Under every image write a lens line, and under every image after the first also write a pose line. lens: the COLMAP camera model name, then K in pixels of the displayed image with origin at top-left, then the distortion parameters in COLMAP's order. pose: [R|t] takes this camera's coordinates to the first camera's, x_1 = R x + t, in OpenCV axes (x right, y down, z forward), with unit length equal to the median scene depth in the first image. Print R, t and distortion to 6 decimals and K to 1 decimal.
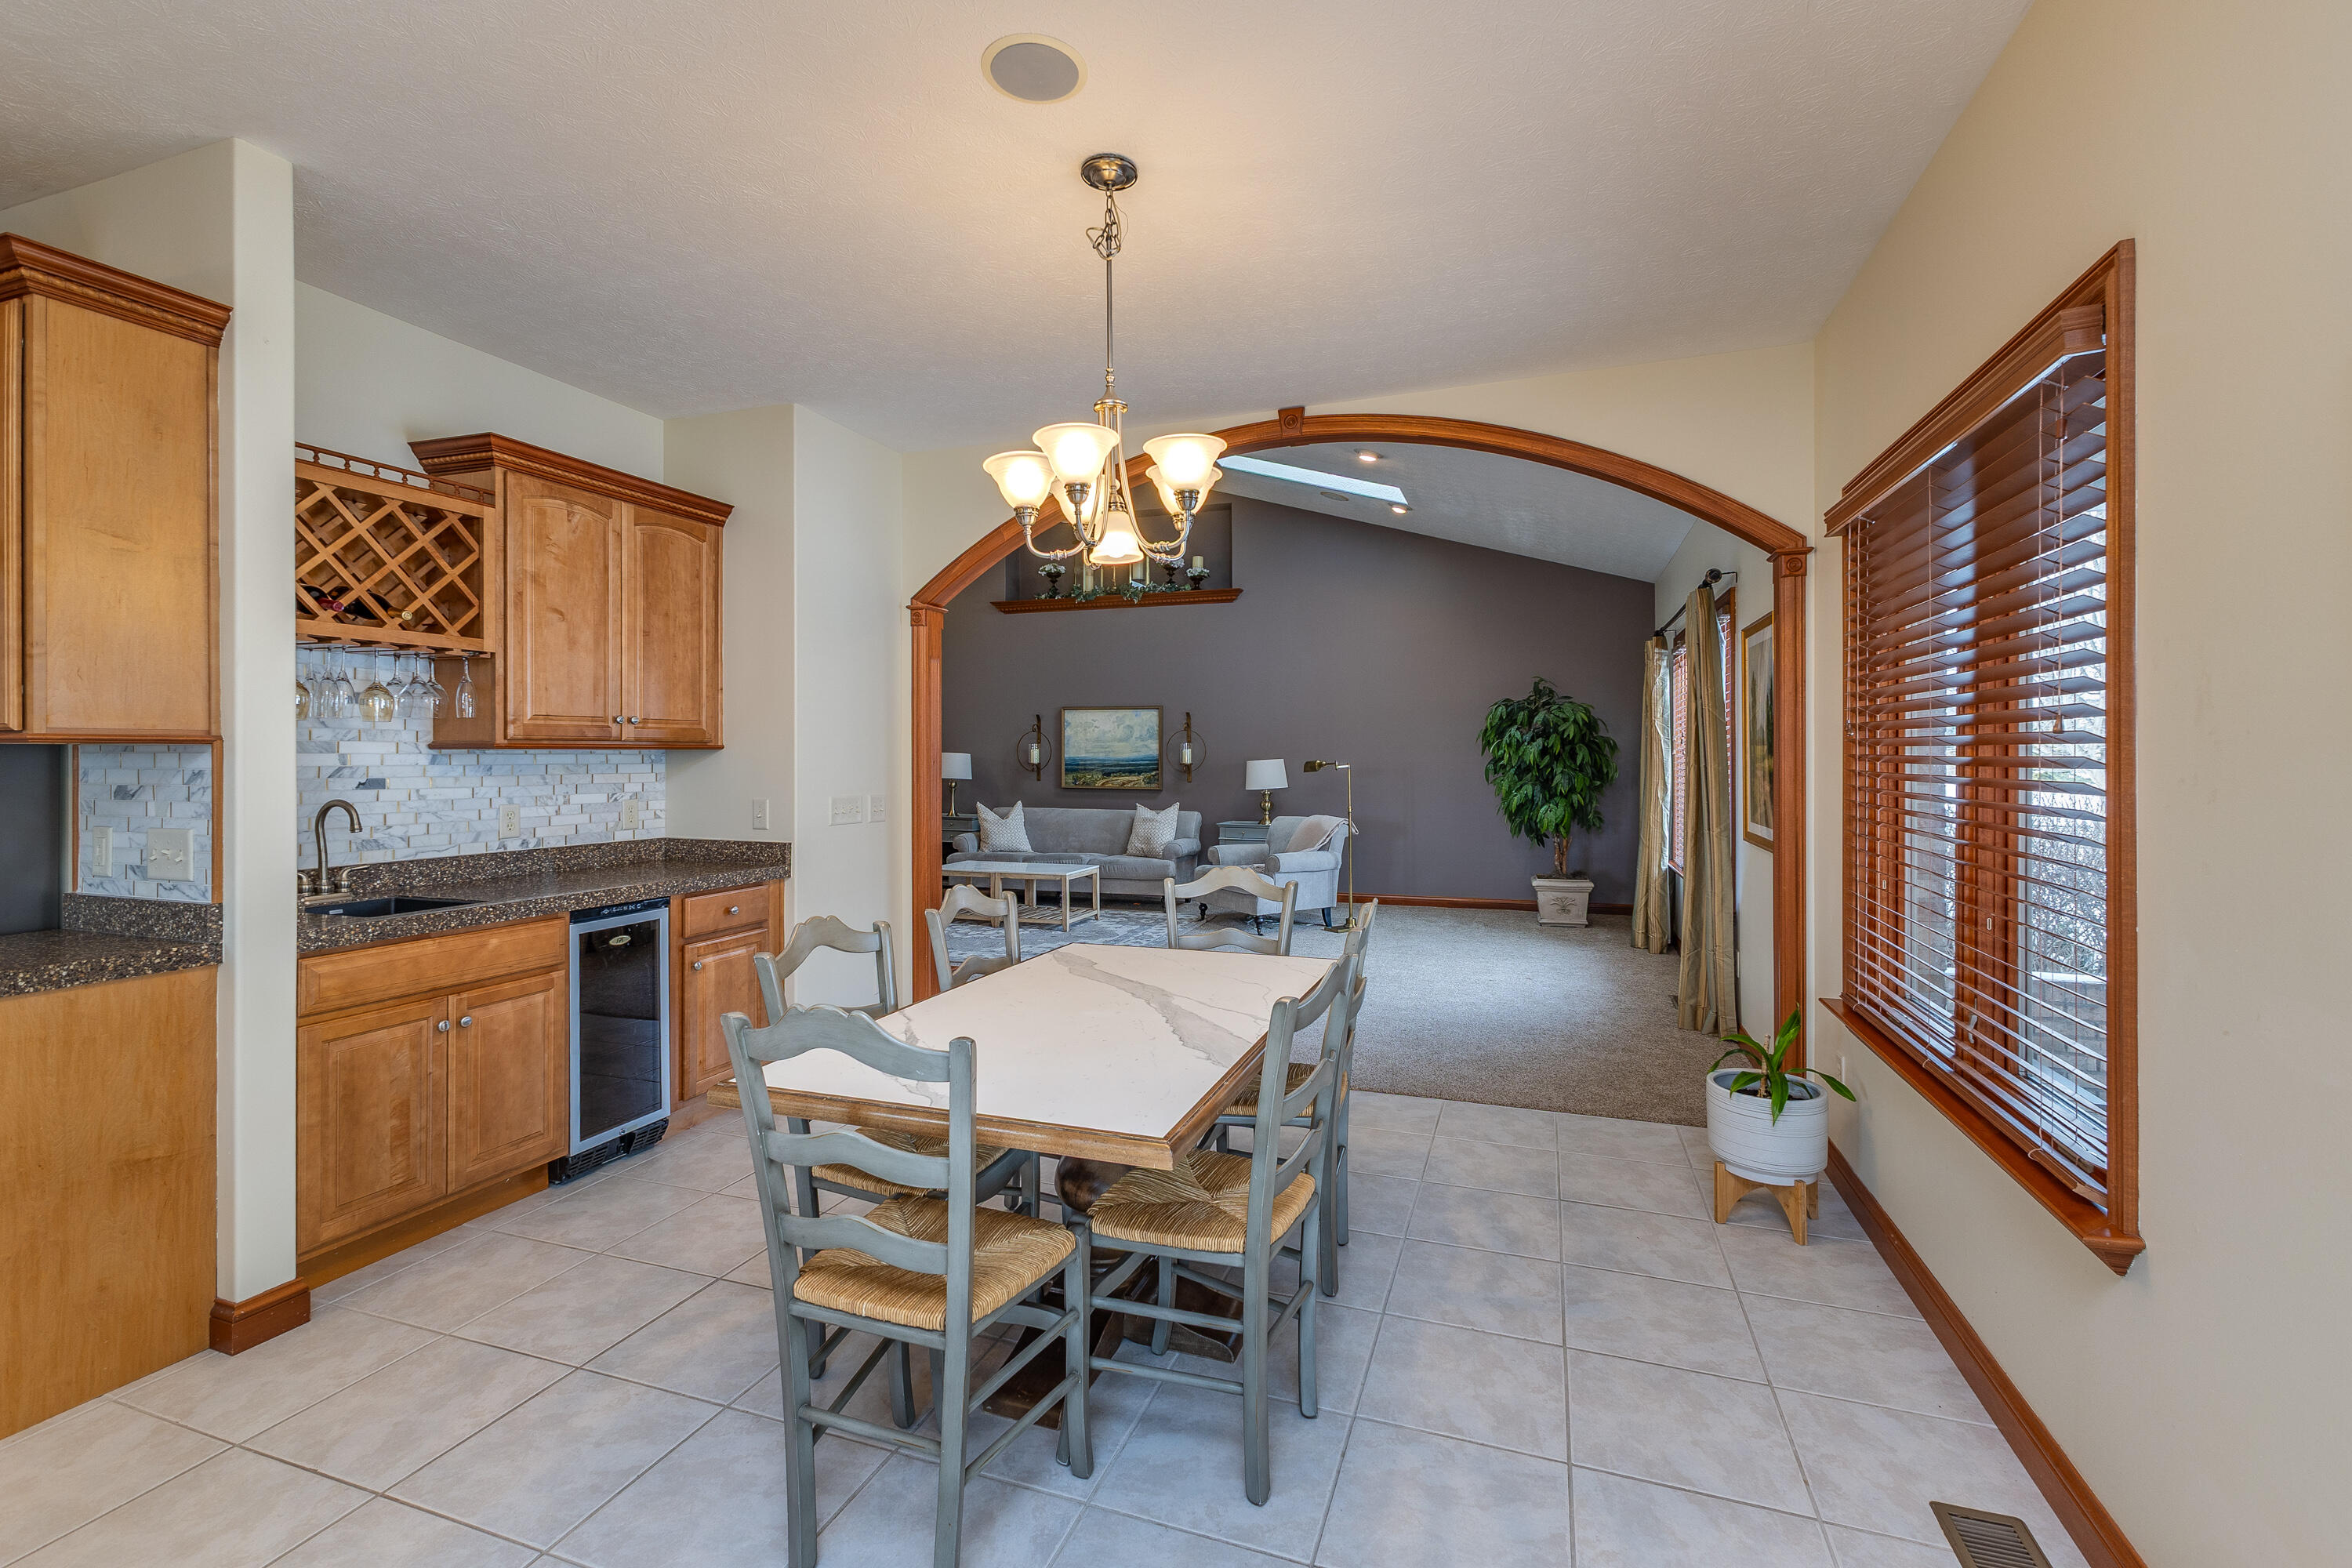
lens RADIAL K [[1033.3, 0, 1167.7], [0, 1033.3, 741.7], [0, 0, 1]] dist [0.013815, -0.003252]
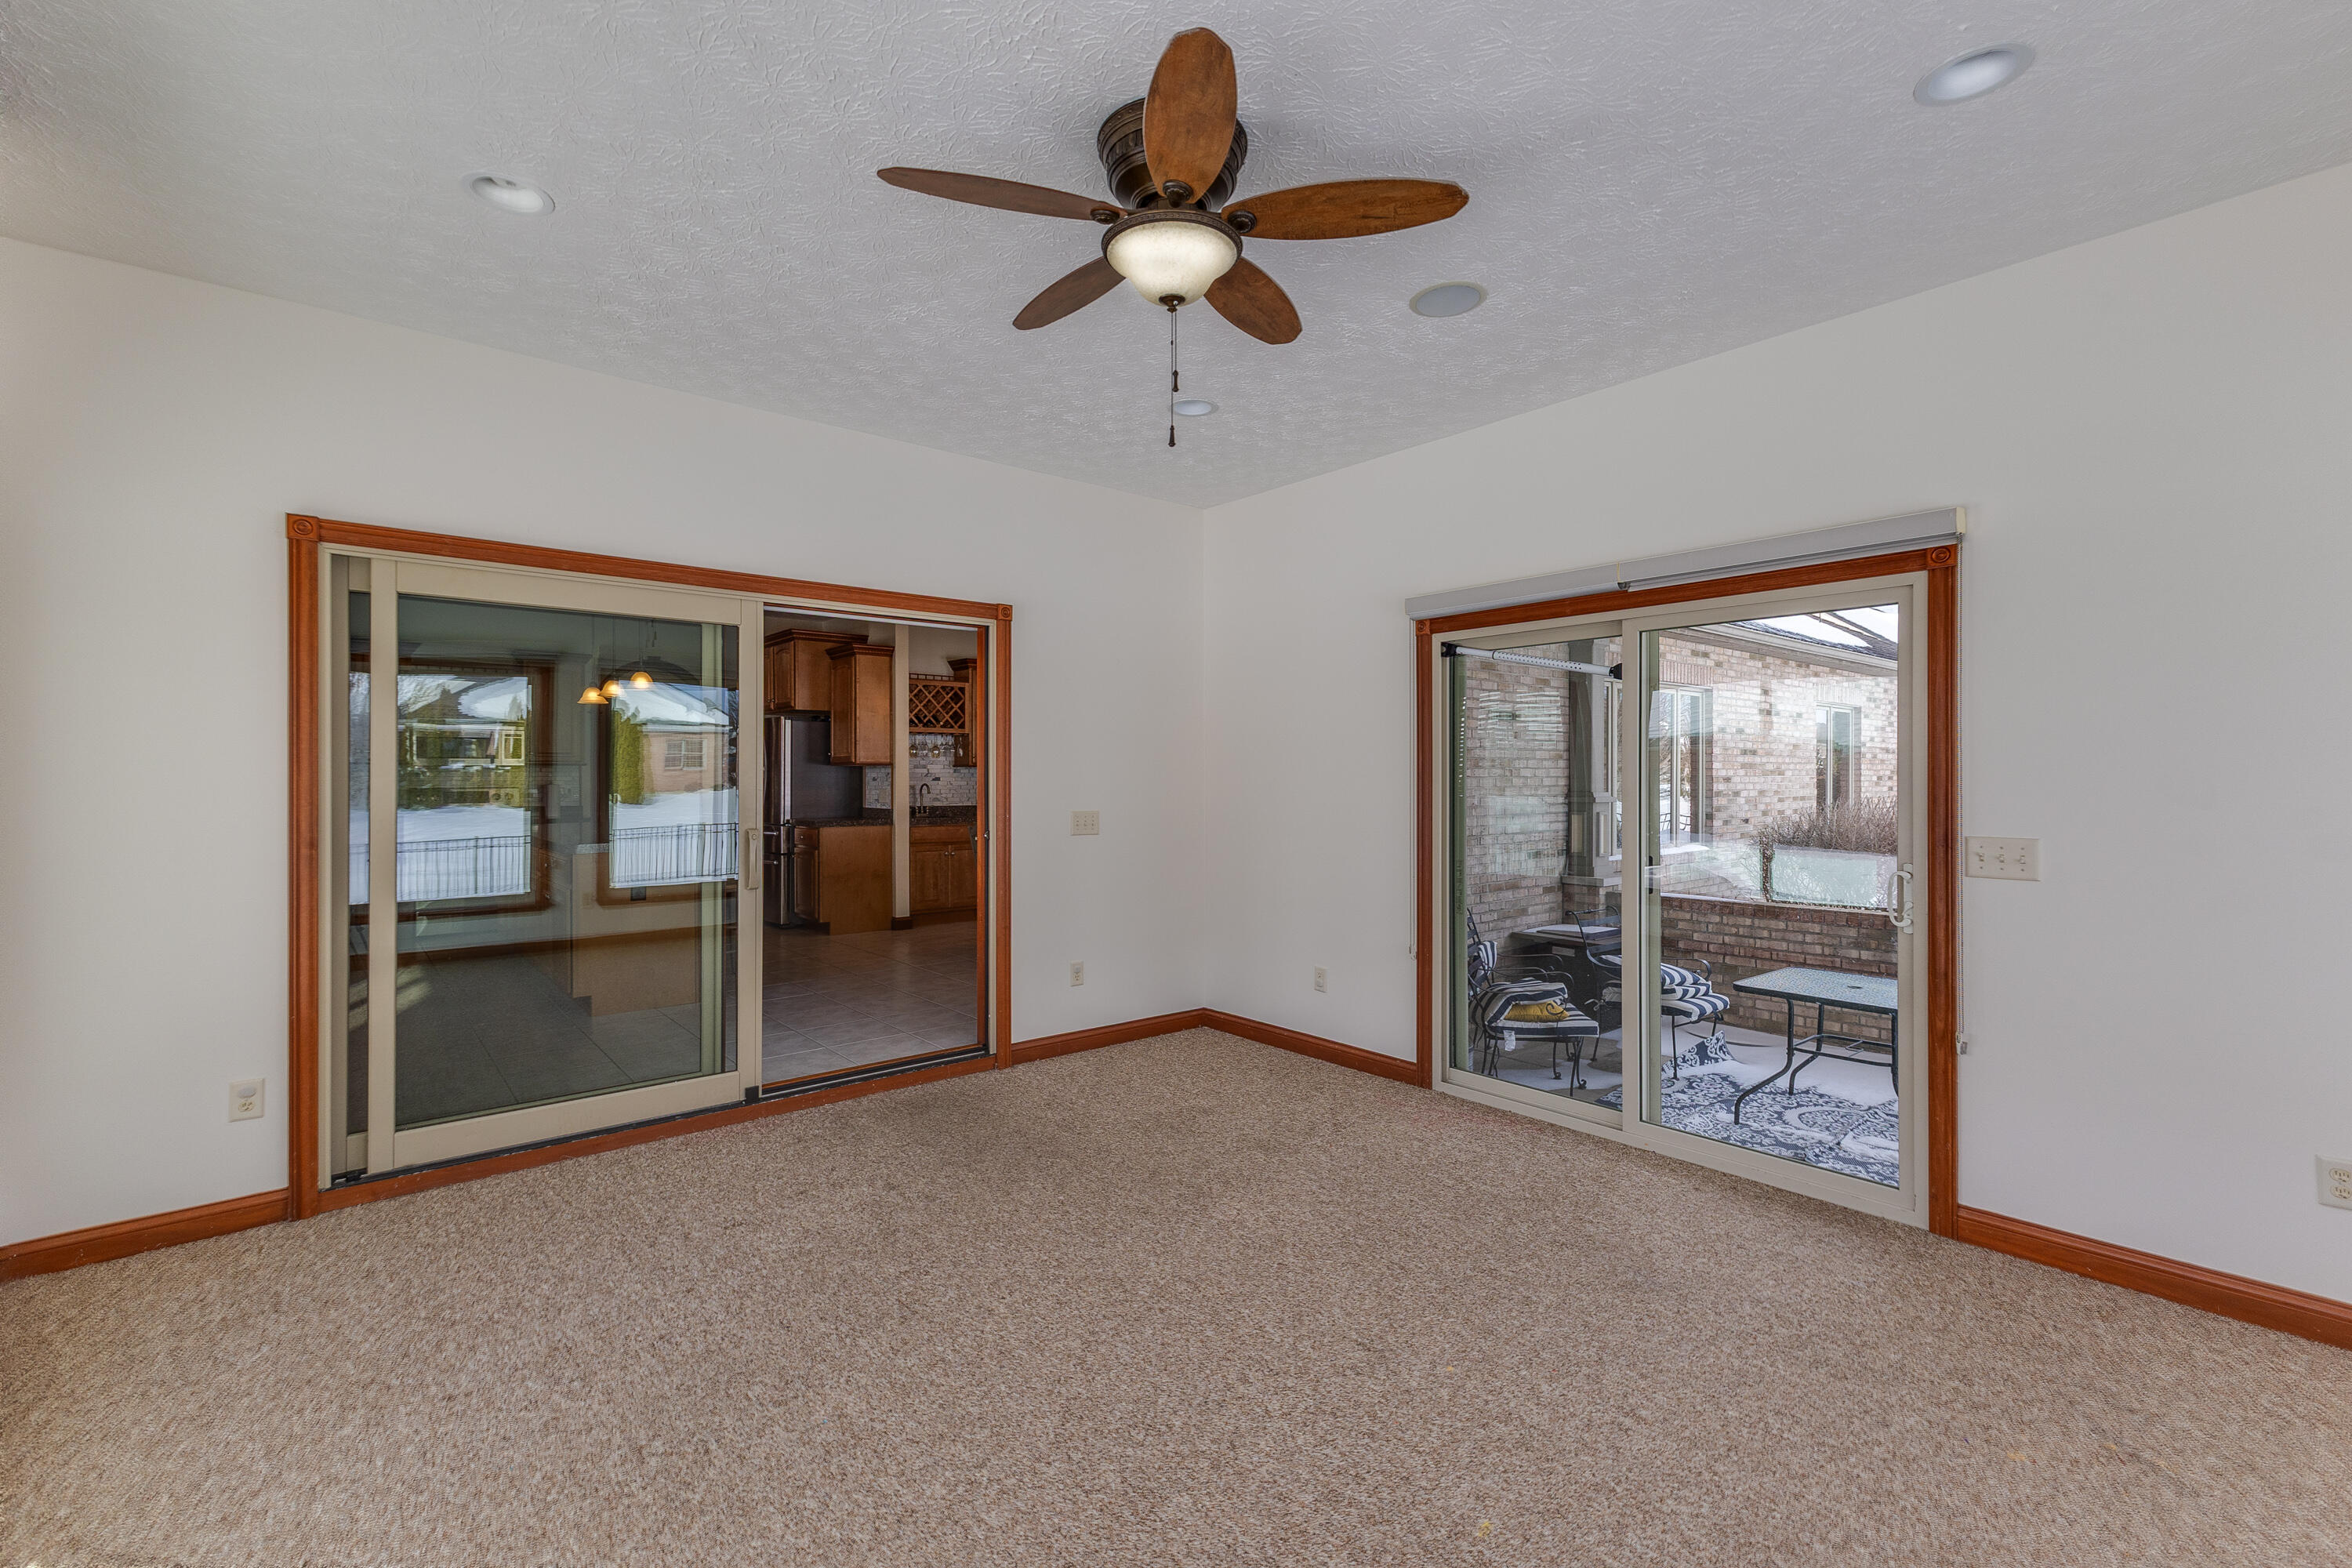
lens RADIAL K [[1033.3, 0, 1175.9], [0, 1033.3, 778.3], [0, 0, 1]] dist [0.013815, -0.003252]
pose [[0.870728, 0.003032, -0.491756, 1.383352], [0.002732, 0.999936, 0.011004, 0.008039], [0.491757, -0.010925, 0.870664, -1.329762]]
